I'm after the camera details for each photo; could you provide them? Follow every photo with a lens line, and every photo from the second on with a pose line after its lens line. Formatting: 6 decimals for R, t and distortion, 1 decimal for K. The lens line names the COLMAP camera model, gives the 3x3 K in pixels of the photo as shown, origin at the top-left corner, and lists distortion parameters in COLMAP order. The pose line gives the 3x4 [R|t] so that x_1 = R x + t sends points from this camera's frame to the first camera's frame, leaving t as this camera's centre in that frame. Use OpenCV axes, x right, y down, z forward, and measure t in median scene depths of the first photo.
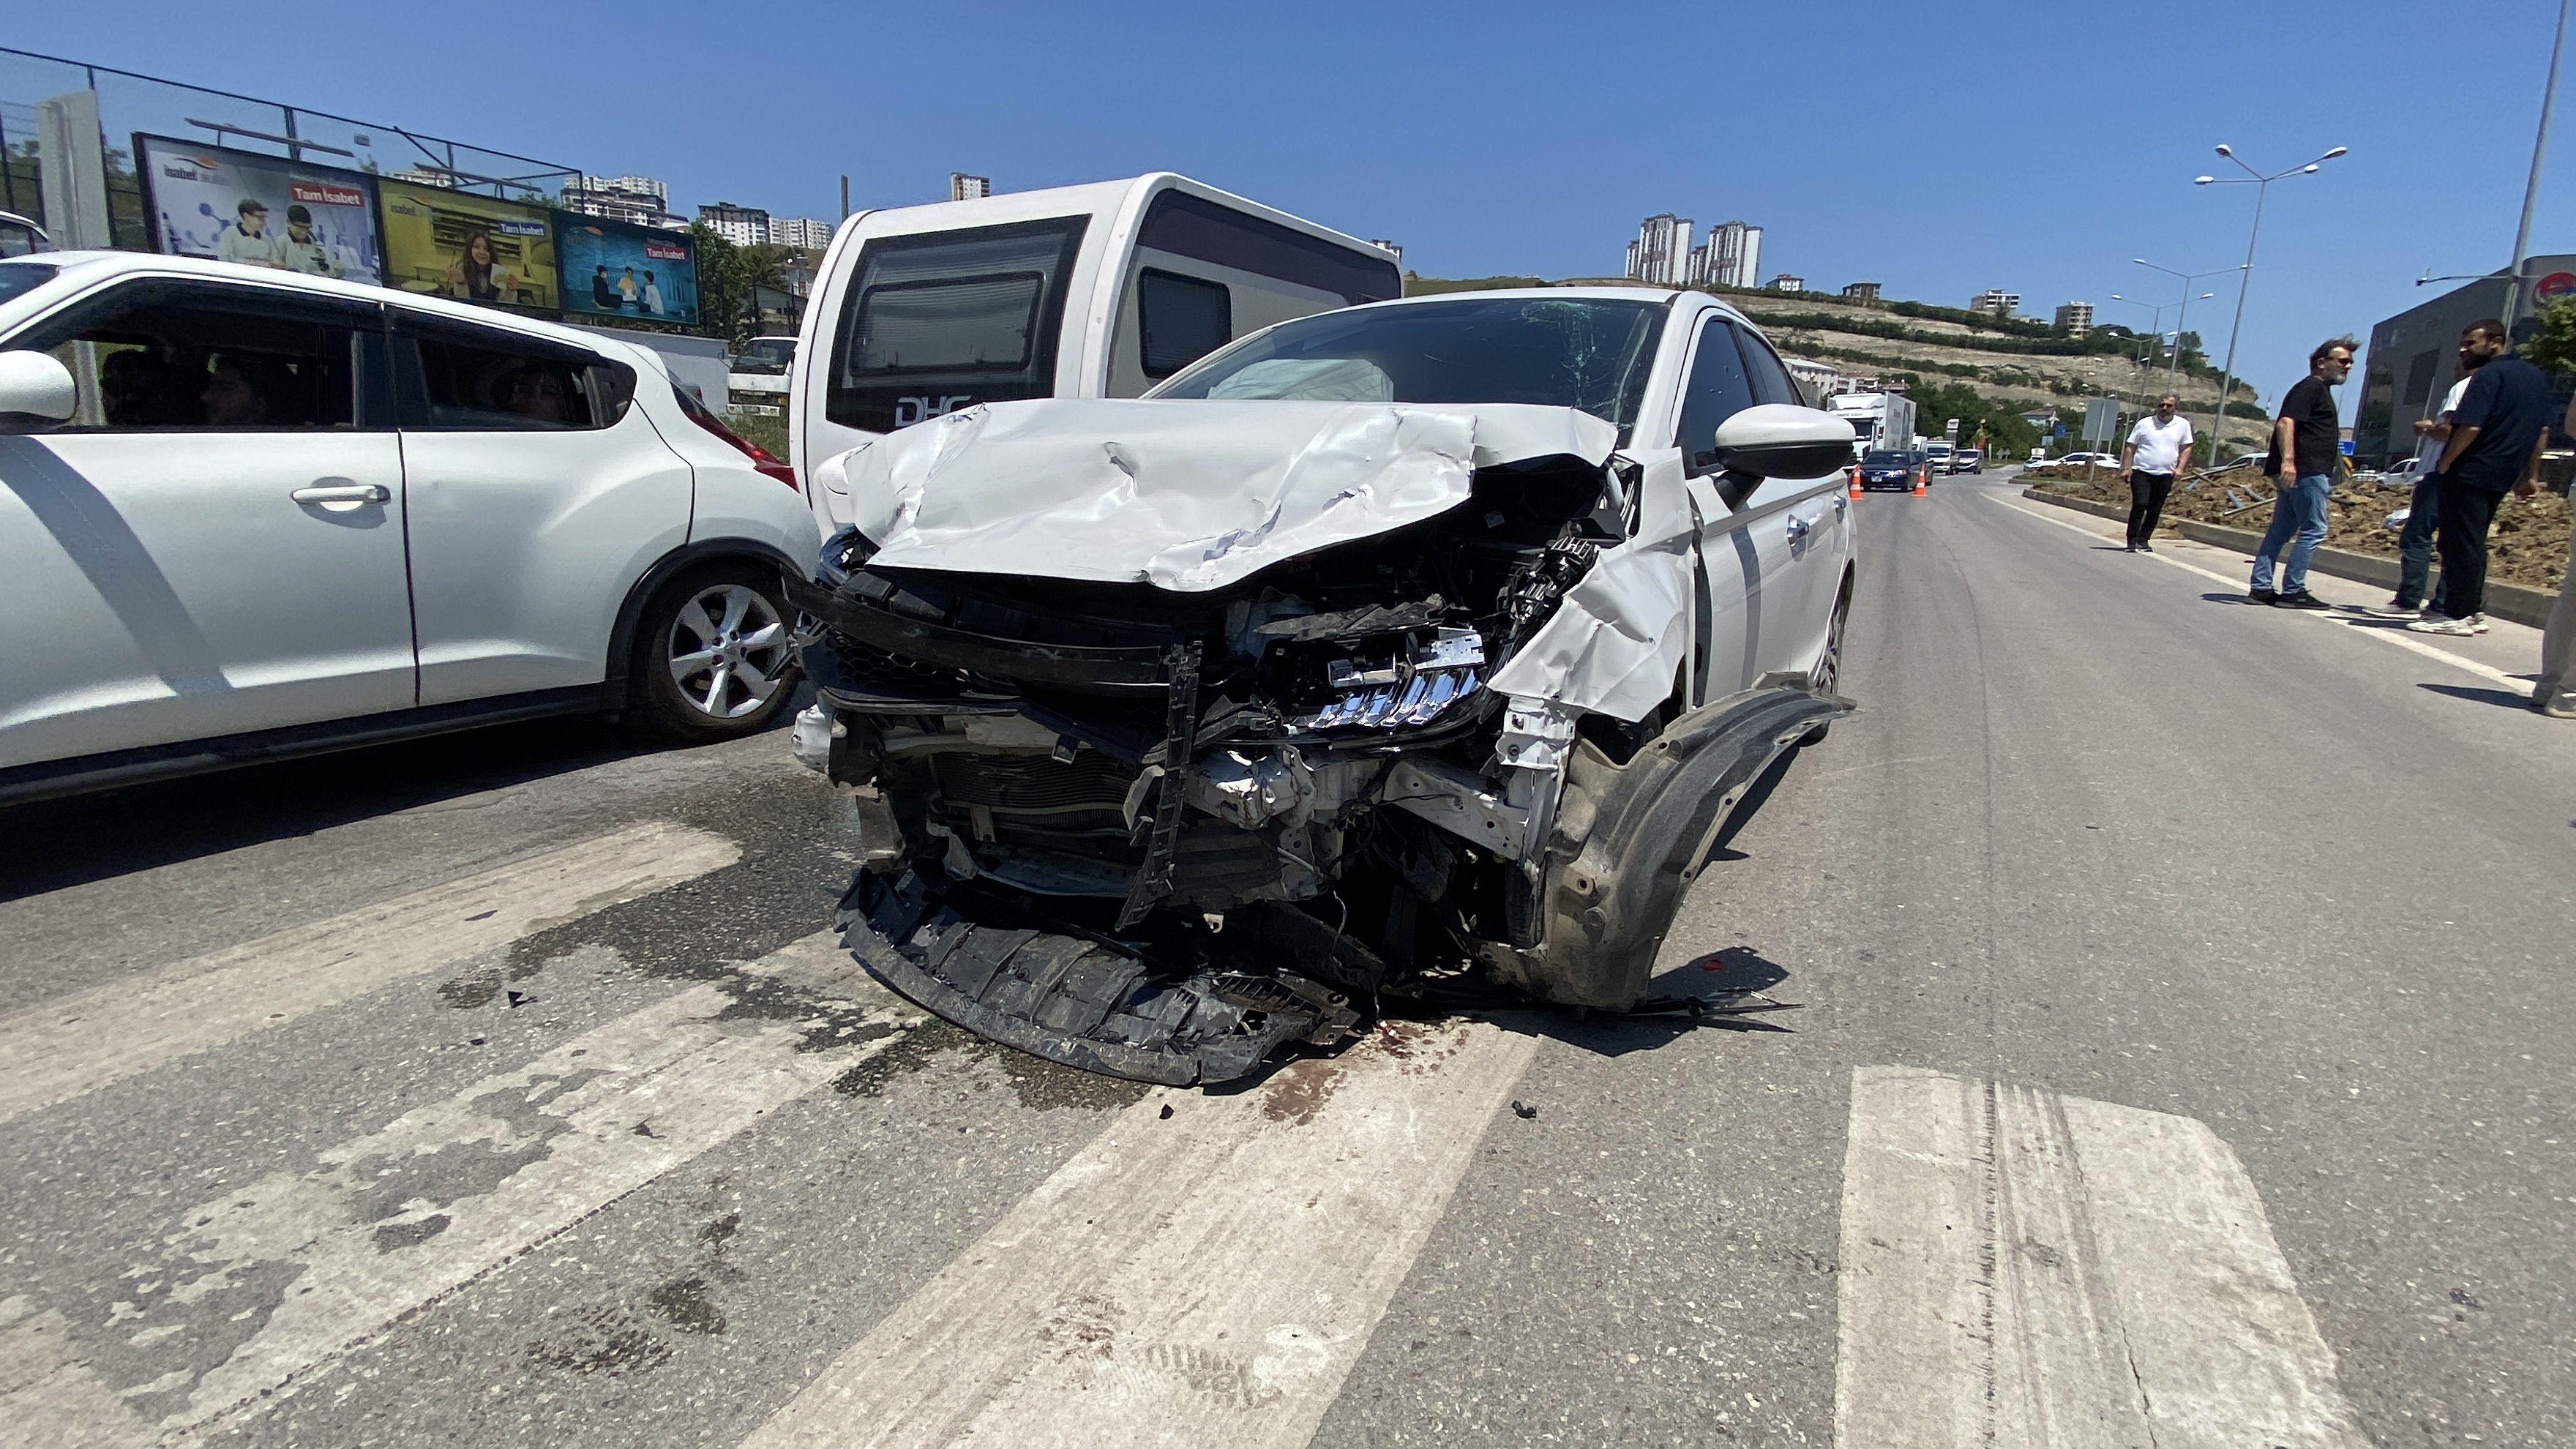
lens RADIAL K [[1220.0, 0, 1288.0], [0, 1220.0, 724.5], [0, 0, 1]] dist [0.024656, -0.030331]
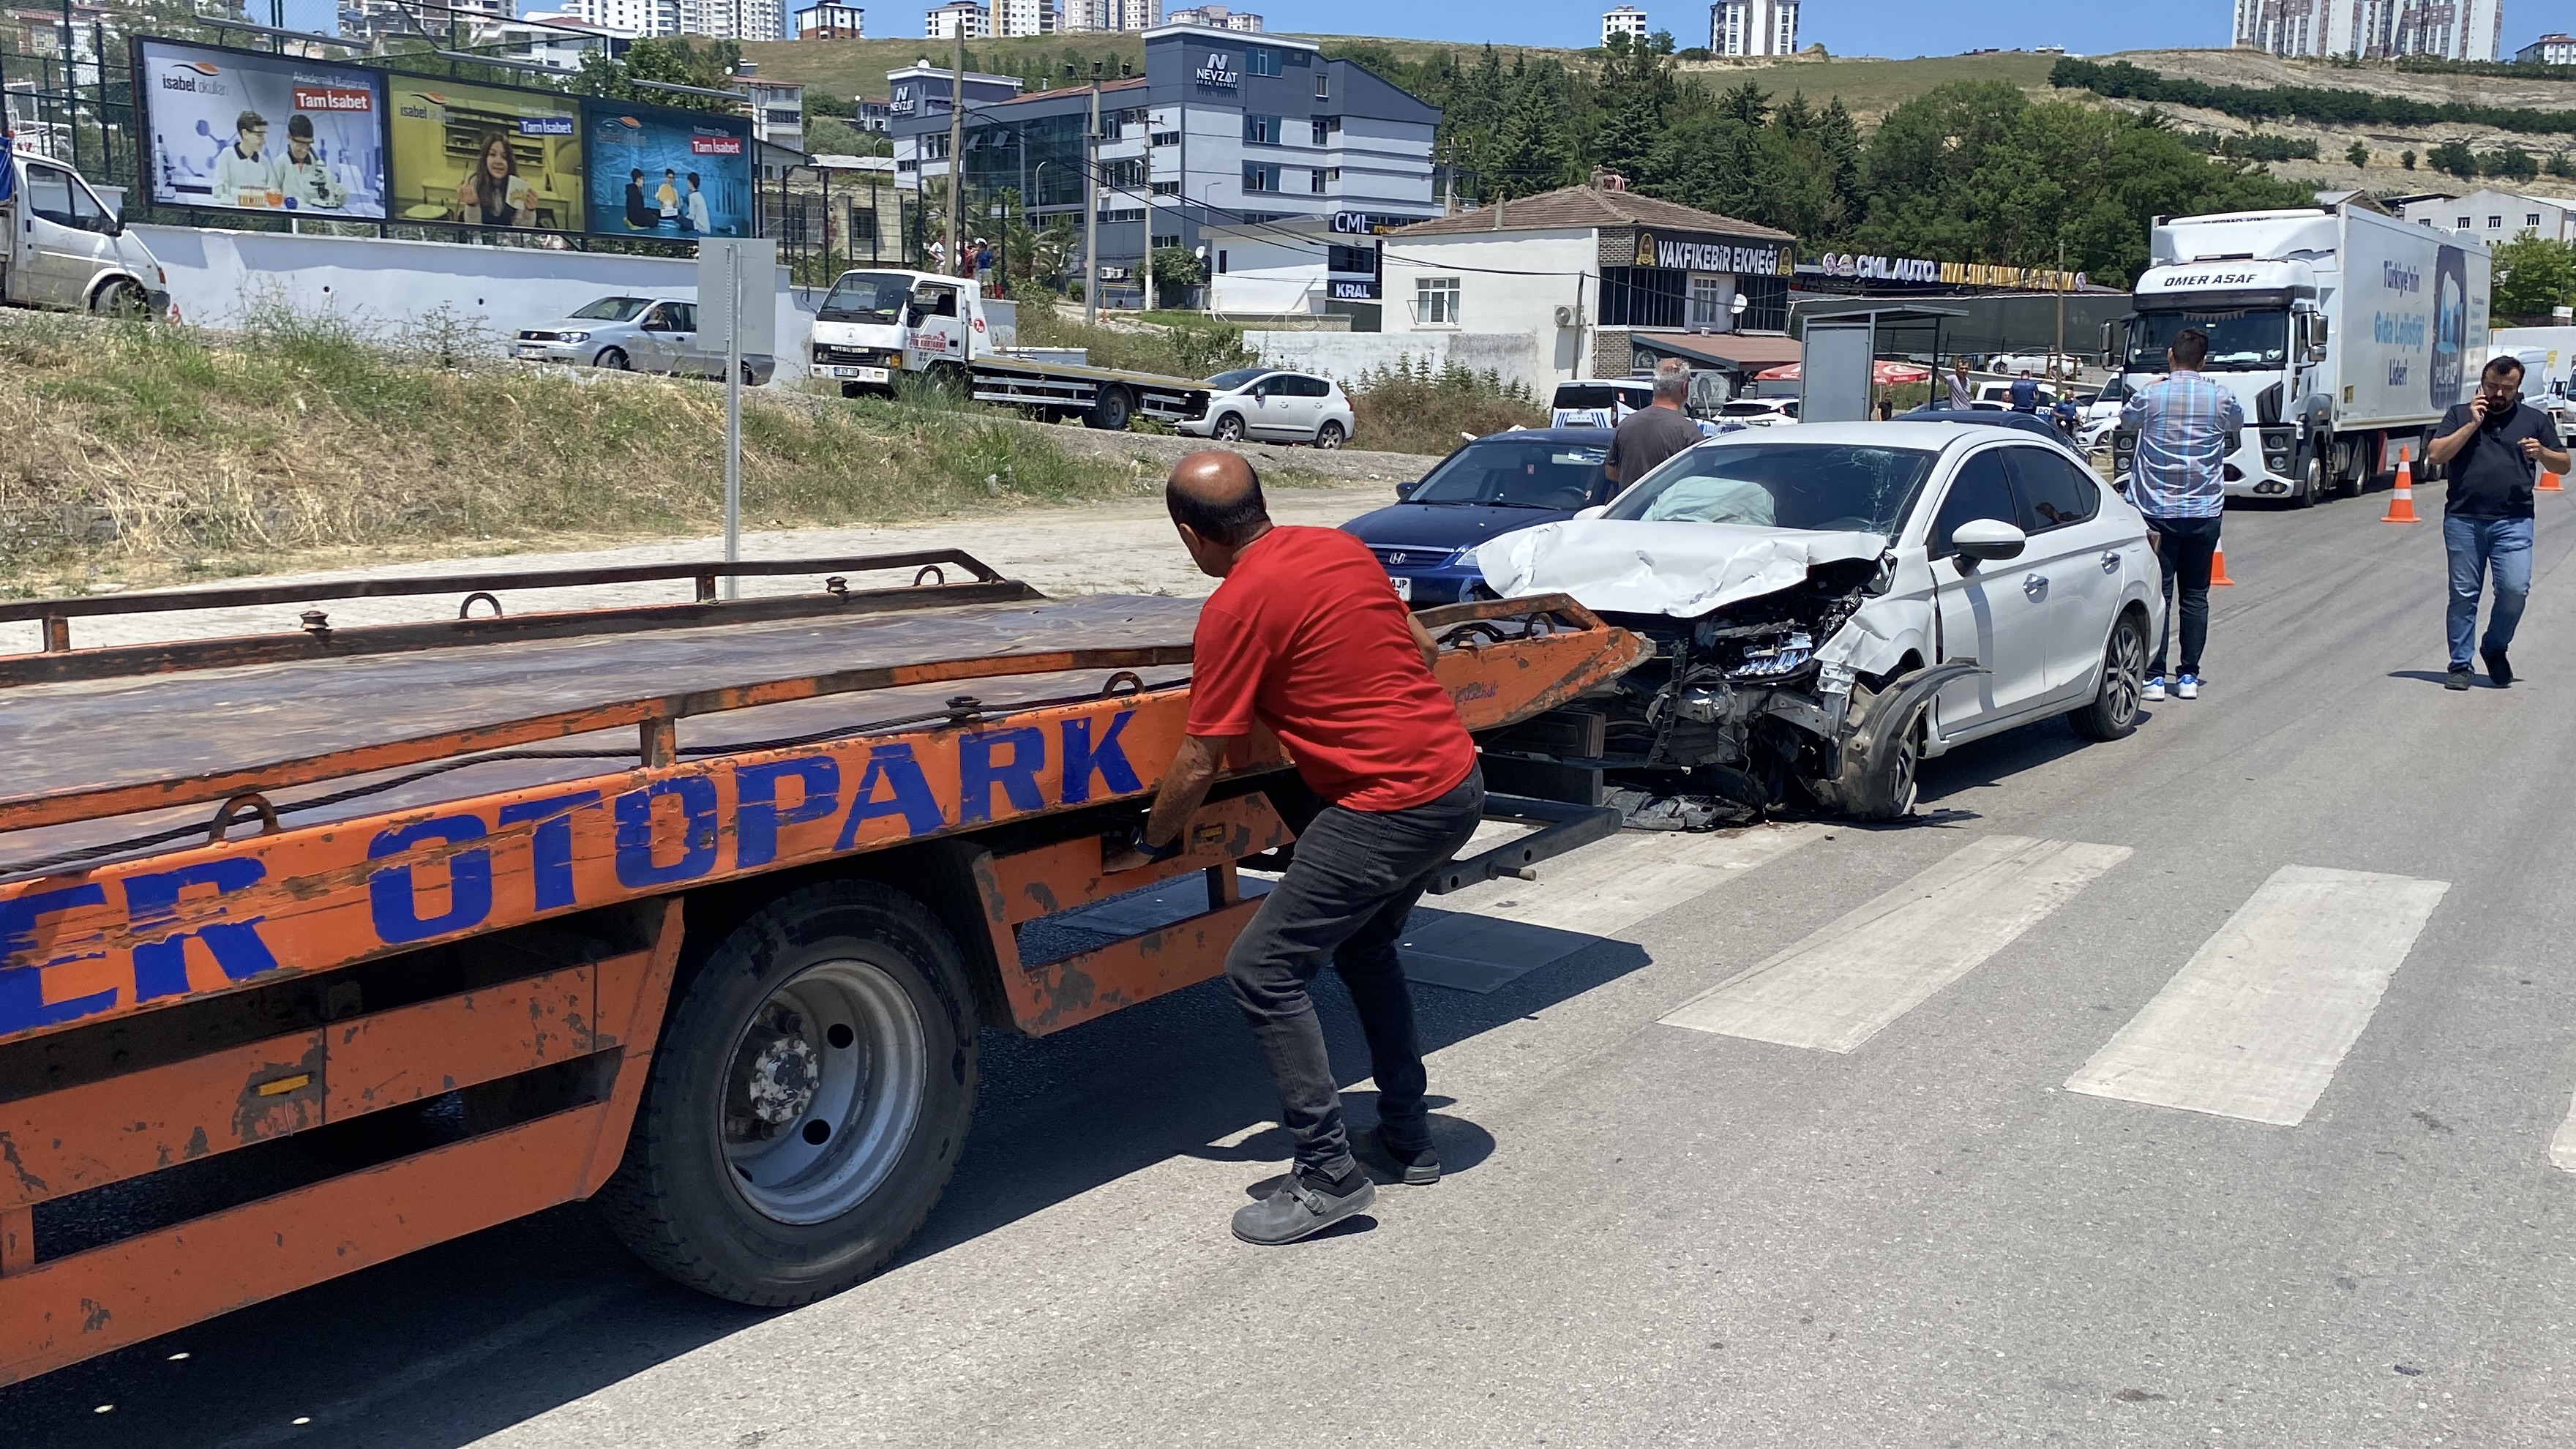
lens RADIAL K [[2442.2, 0, 1231.8], [0, 2442.2, 727.2], [0, 0, 1]] dist [0.159979, -0.441790]
pose [[0.990964, 0.009961, -0.133756, -0.272938], [-0.019684, 0.997242, -0.071568, 0.405893], [0.132674, 0.073554, 0.988427, -3.346880]]
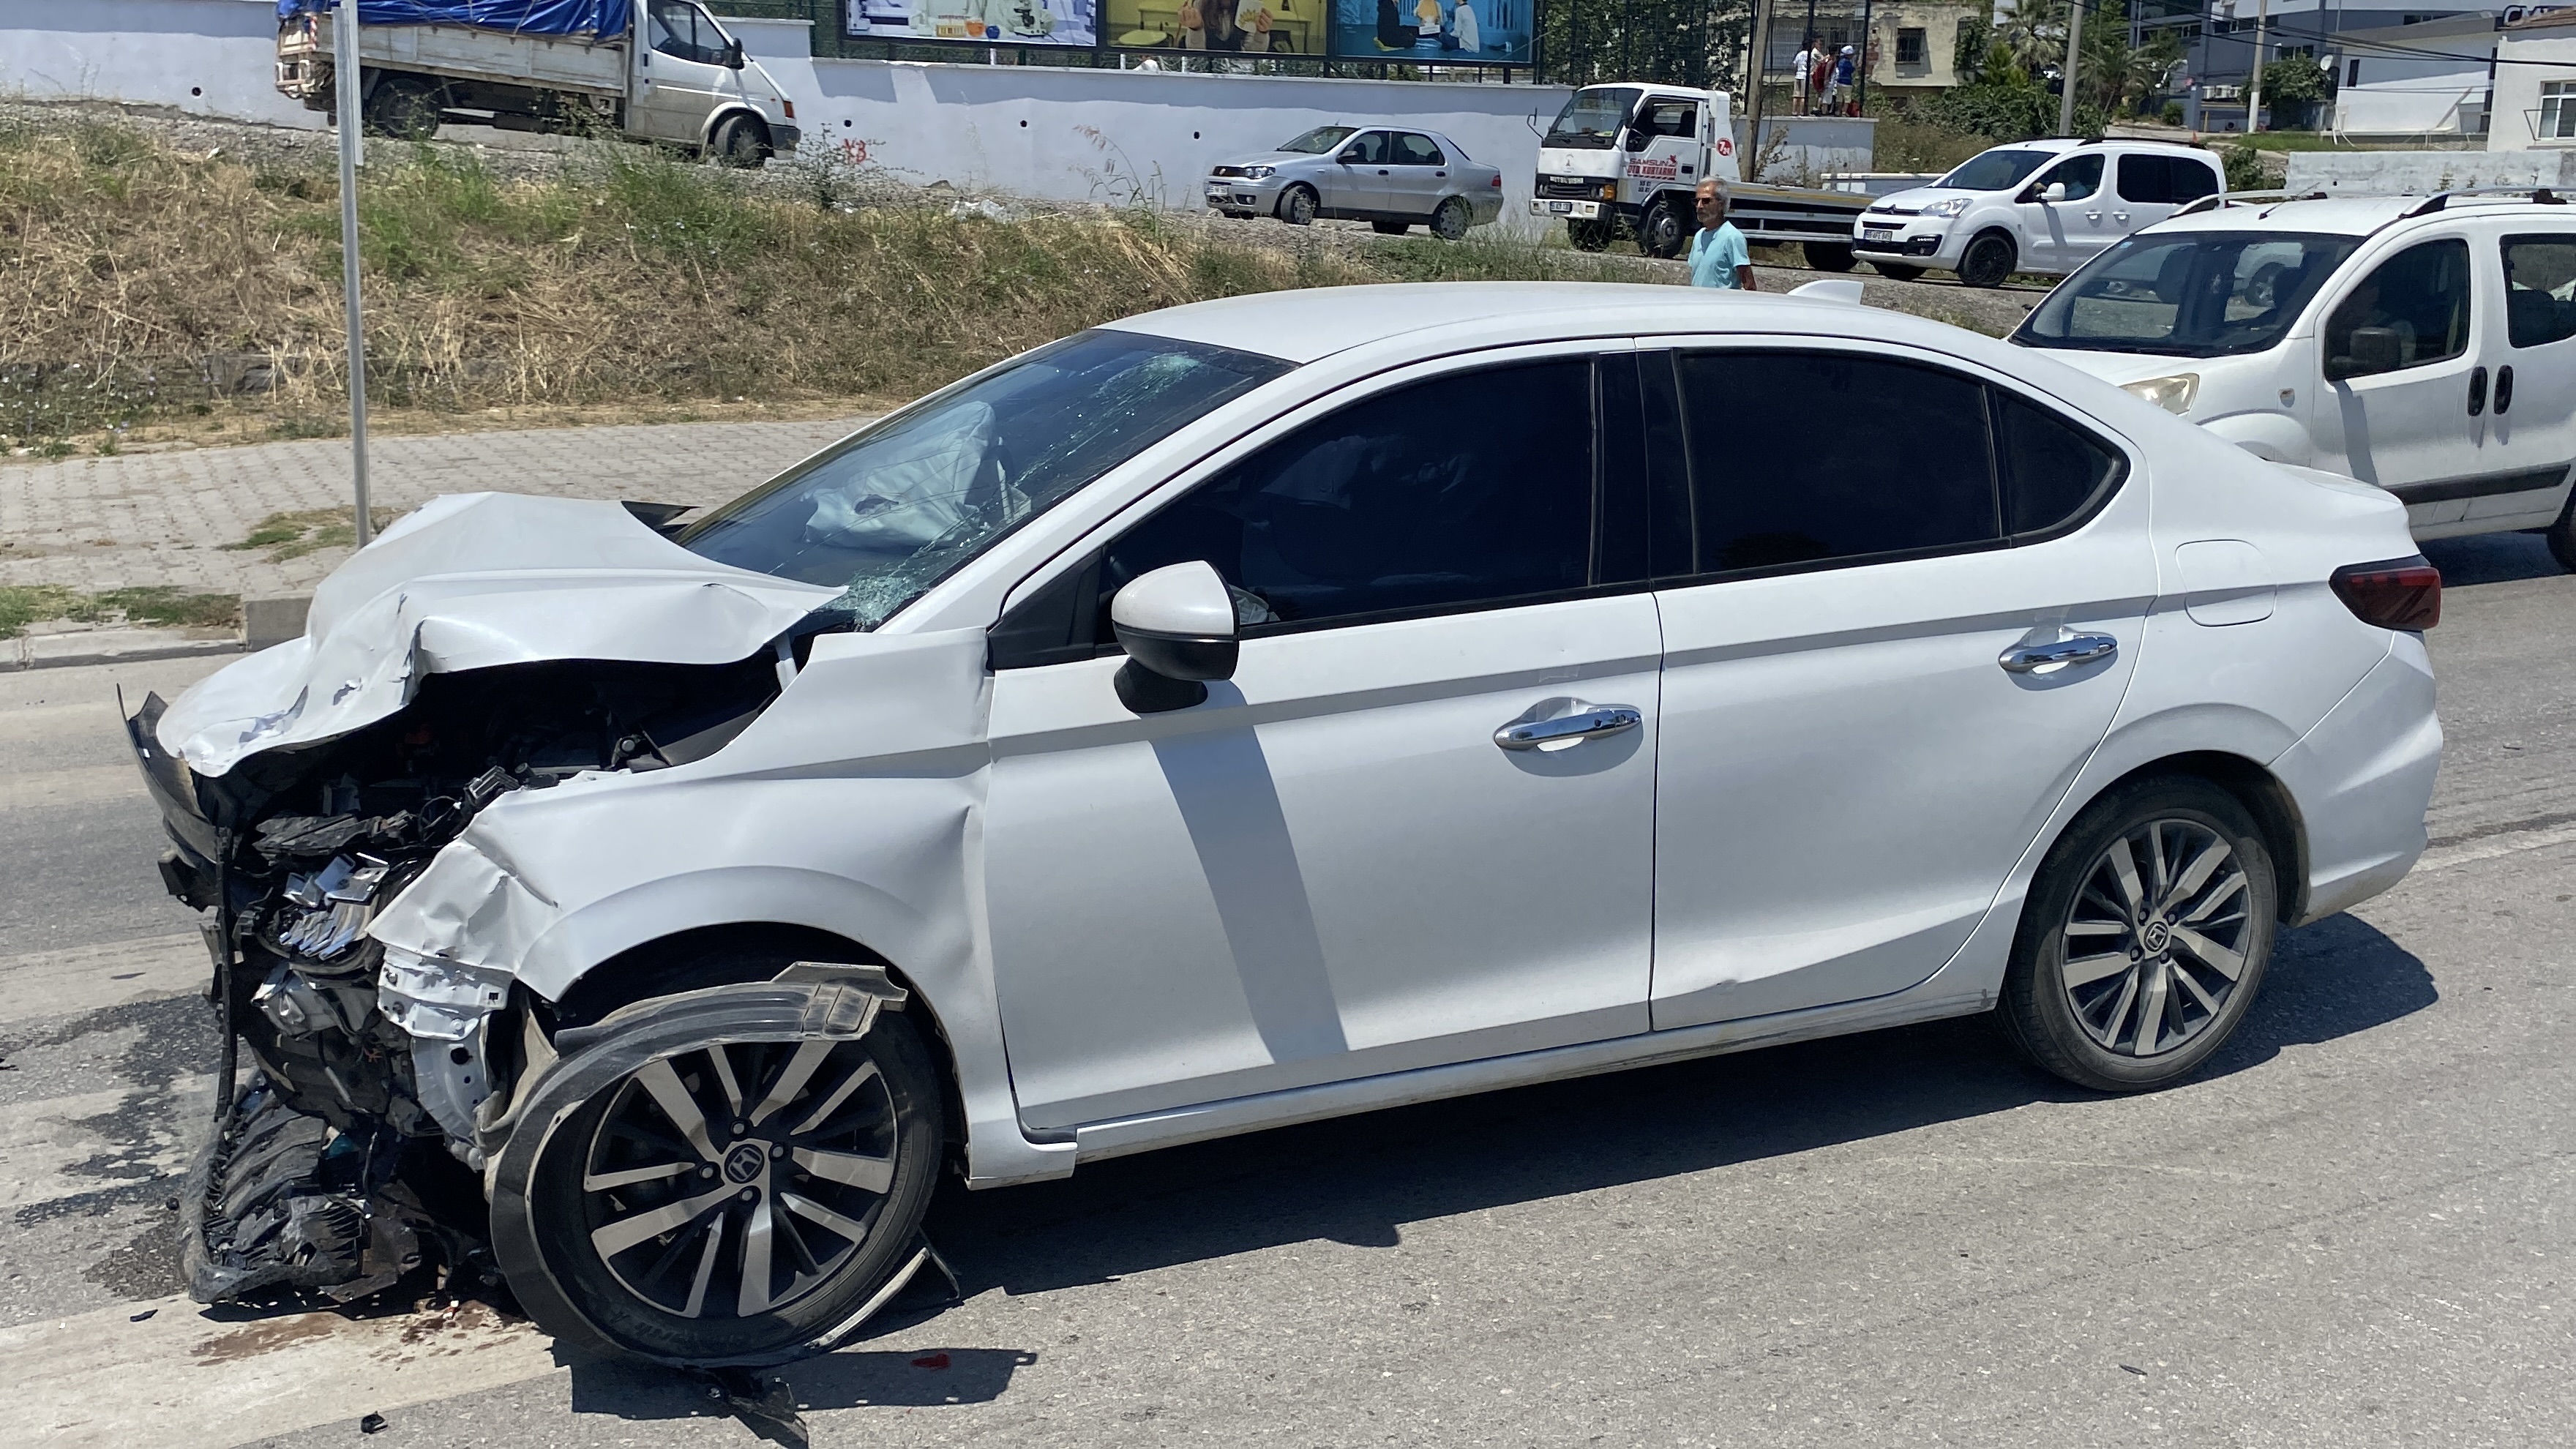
lens RADIAL K [[2321.0, 0, 1288.0], [0, 2321.0, 724.5], [0, 0, 1]] dist [0.036084, -0.018290]
pose [[0.805474, 0.114296, -0.581505, 1.415245], [-0.116267, 0.992634, 0.034056, -0.266758], [0.581114, 0.040179, 0.812830, 0.020045]]
